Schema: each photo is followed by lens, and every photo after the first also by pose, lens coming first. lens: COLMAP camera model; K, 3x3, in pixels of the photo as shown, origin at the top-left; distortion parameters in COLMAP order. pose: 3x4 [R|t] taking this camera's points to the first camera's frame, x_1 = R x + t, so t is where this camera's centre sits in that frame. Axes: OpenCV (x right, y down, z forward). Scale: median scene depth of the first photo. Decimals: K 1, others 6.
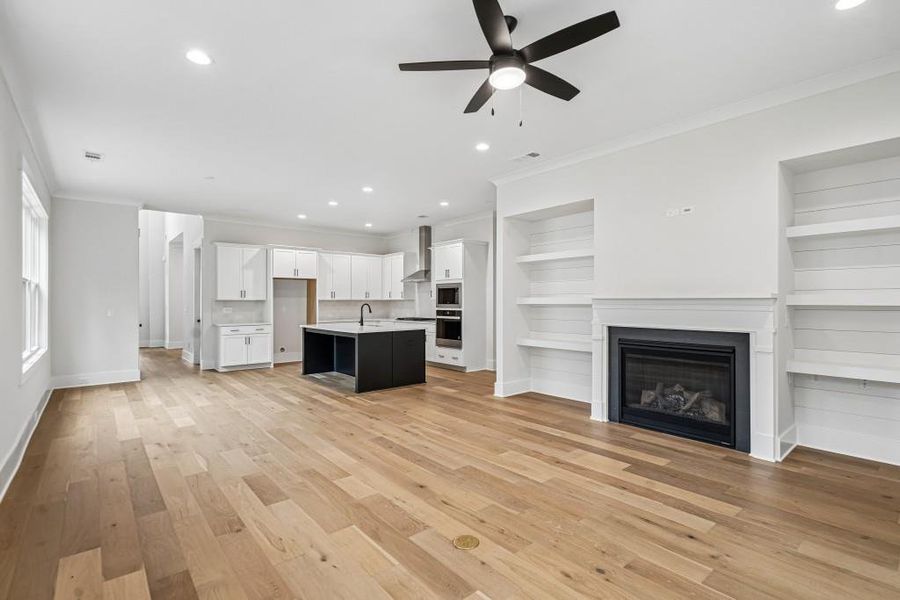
lens RADIAL K [[424.9, 0, 451.1], [0, 424.9, 303.6], [0, 0, 1]] dist [0.002092, 0.000220]
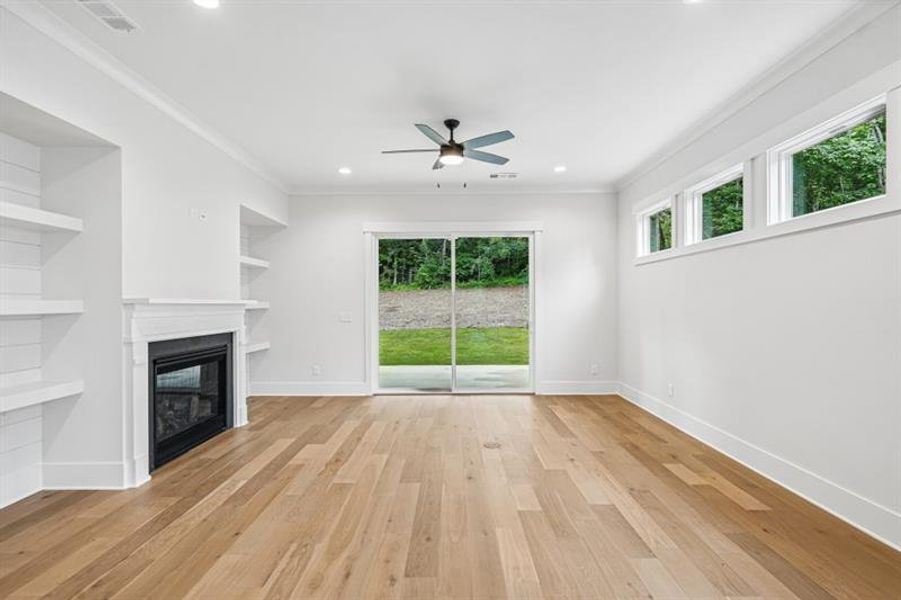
lens RADIAL K [[425.3, 0, 451.6], [0, 425.3, 303.6], [0, 0, 1]] dist [0.002092, 0.000220]
pose [[-0.762500, 0.004464, 0.646973, -0.614387], [0.011824, 0.999905, 0.007036, -0.014774], [-0.646880, 0.013015, -0.762480, 1.548367]]
